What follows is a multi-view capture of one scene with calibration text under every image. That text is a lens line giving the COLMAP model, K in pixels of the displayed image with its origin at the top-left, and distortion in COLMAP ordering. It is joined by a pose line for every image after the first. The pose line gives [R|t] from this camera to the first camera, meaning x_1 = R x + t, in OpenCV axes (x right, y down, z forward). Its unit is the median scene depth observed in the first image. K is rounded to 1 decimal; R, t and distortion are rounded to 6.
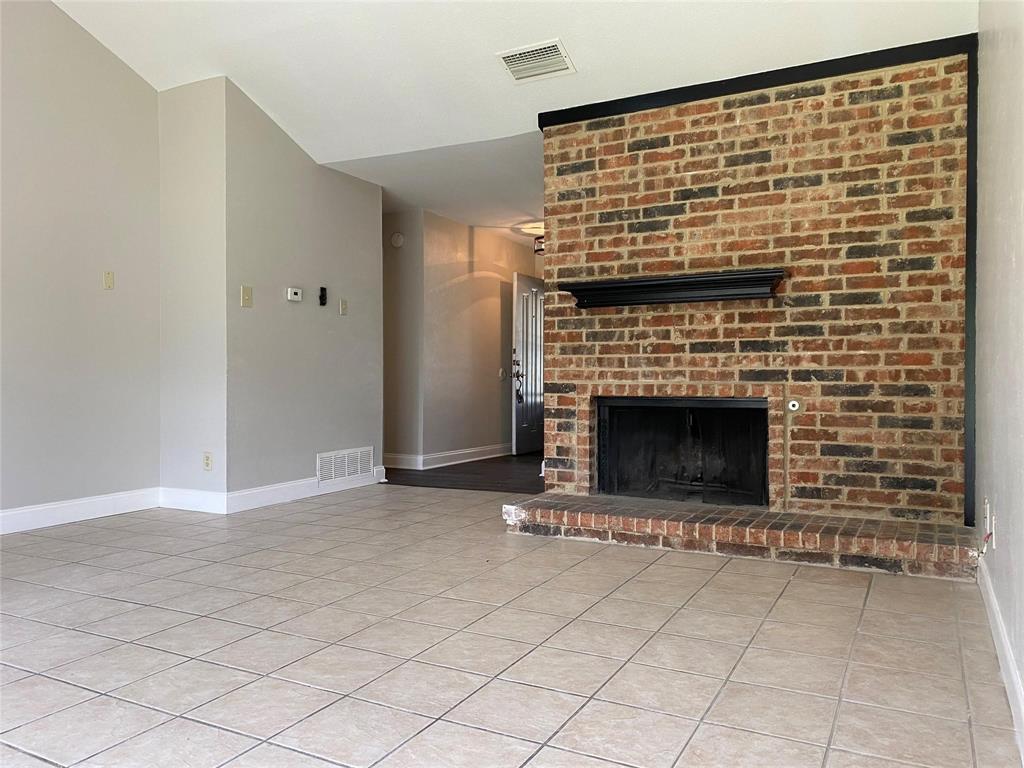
lens RADIAL K [[779.4, 0, 511.0], [0, 779.4, 384.5], [0, 0, 1]] dist [0.022090, -0.005998]
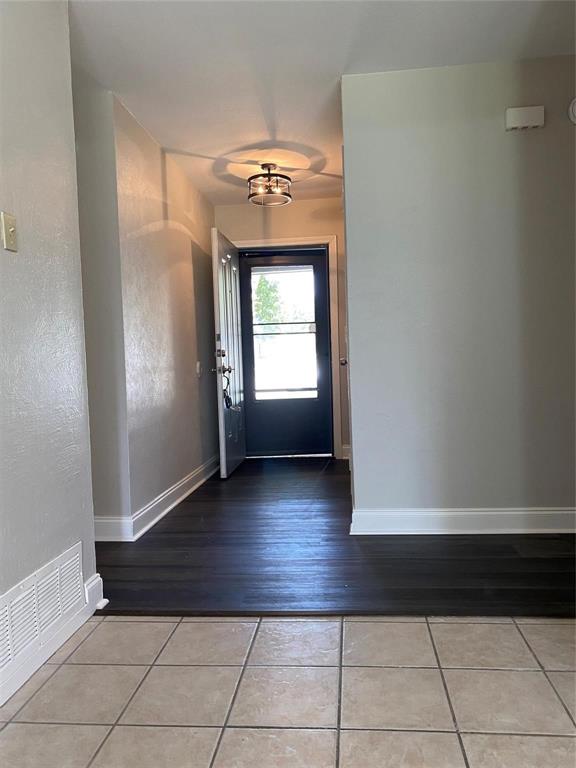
lens RADIAL K [[584.6, 0, 290.6], [0, 584.6, 380.6], [0, 0, 1]] dist [0.022090, -0.005998]
pose [[0.921297, -0.041987, 0.386586, -0.150814], [0.029860, 0.998857, 0.037325, -0.021130], [-0.387711, -0.022844, 0.921498, 0.486714]]
